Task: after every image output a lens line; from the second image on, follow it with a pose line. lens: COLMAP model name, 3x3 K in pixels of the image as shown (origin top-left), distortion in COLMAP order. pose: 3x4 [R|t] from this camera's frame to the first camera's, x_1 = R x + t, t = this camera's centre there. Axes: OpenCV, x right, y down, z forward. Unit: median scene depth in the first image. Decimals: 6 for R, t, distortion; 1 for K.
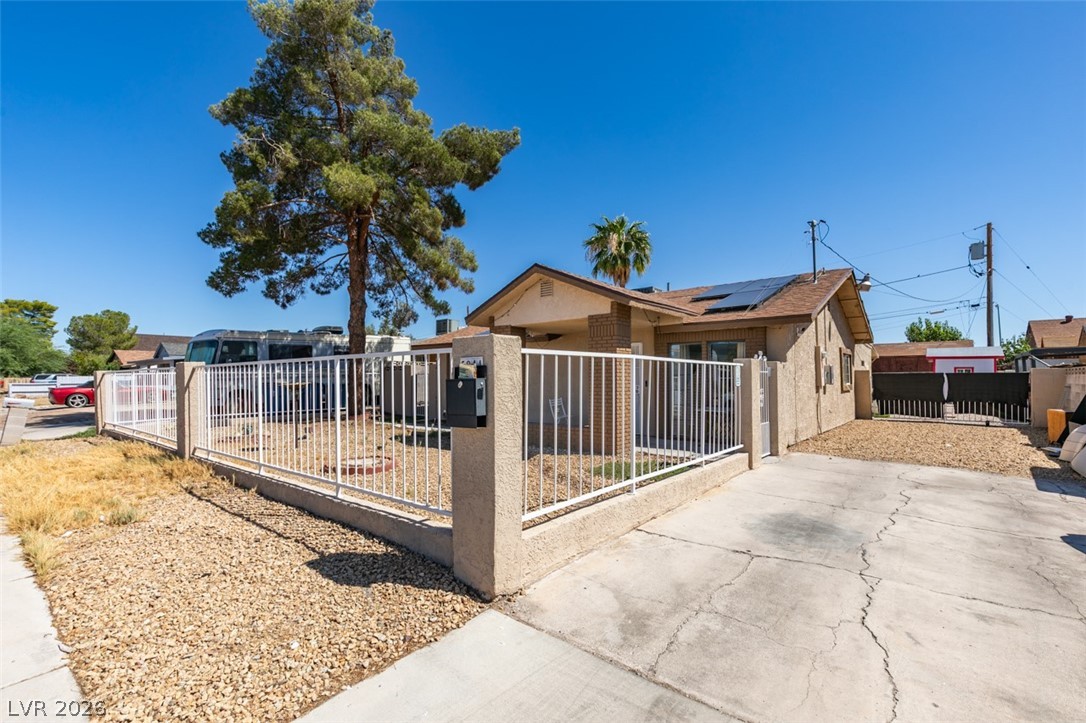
lens RADIAL K [[501.3, 0, 541.7], [0, 501.3, 369.3], [0, 0, 1]] dist [-0.002495, 0.000115]
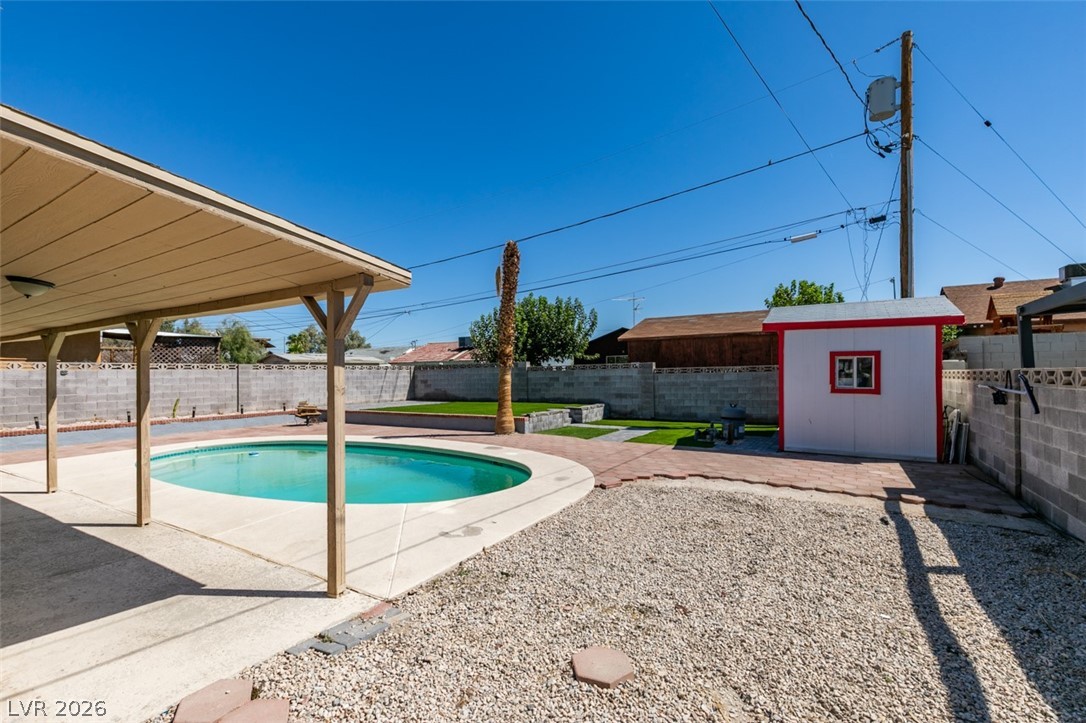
lens RADIAL K [[501.3, 0, 544.1], [0, 501.3, 368.1], [0, 0, 1]] dist [-0.002495, 0.000115]
pose [[0.989293, -0.007988, 0.145721, 0.357048], [0.006798, 0.999939, 0.008660, 0.001958], [-0.145782, -0.007577, 0.989288, 0.424180]]
